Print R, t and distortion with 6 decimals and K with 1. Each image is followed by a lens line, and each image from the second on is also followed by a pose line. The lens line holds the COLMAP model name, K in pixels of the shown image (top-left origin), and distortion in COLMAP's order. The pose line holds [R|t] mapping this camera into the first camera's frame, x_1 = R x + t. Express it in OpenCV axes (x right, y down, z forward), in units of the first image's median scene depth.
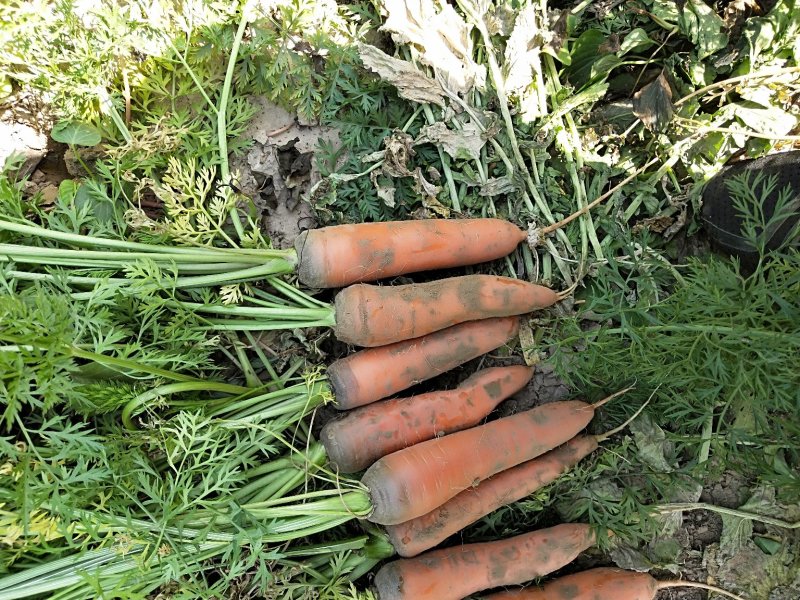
lens RADIAL K [[614.7, 0, 399.5], [0, 614.7, 300.3], [0, 0, 1]] dist [0.010850, -0.006130]
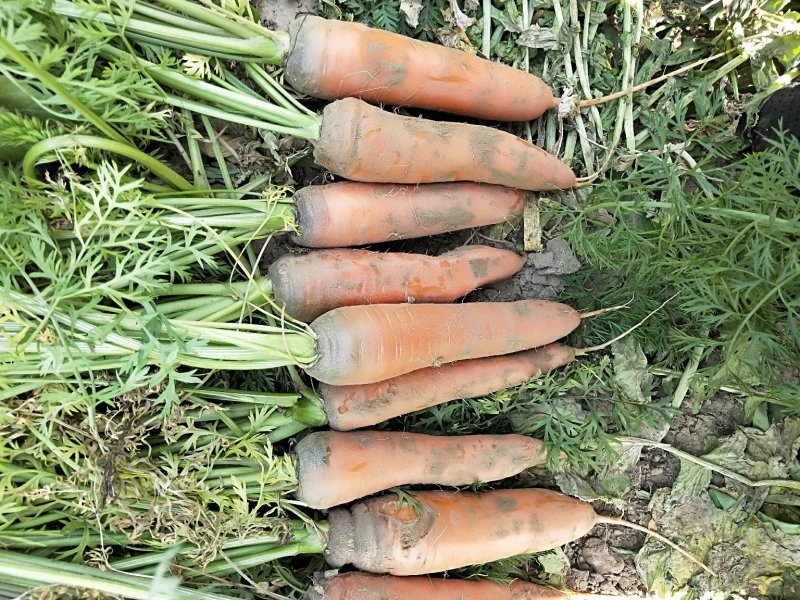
lens RADIAL K [[614.7, 0, 400.7], [0, 614.7, 300.1], [0, 0, 1]] dist [0.010850, -0.006130]
pose [[0.969019, 0.224820, 0.102266, -0.031747], [-0.232973, 0.969492, 0.076215, 0.151301], [-0.082011, -0.097678, 0.991833, 0.154430]]
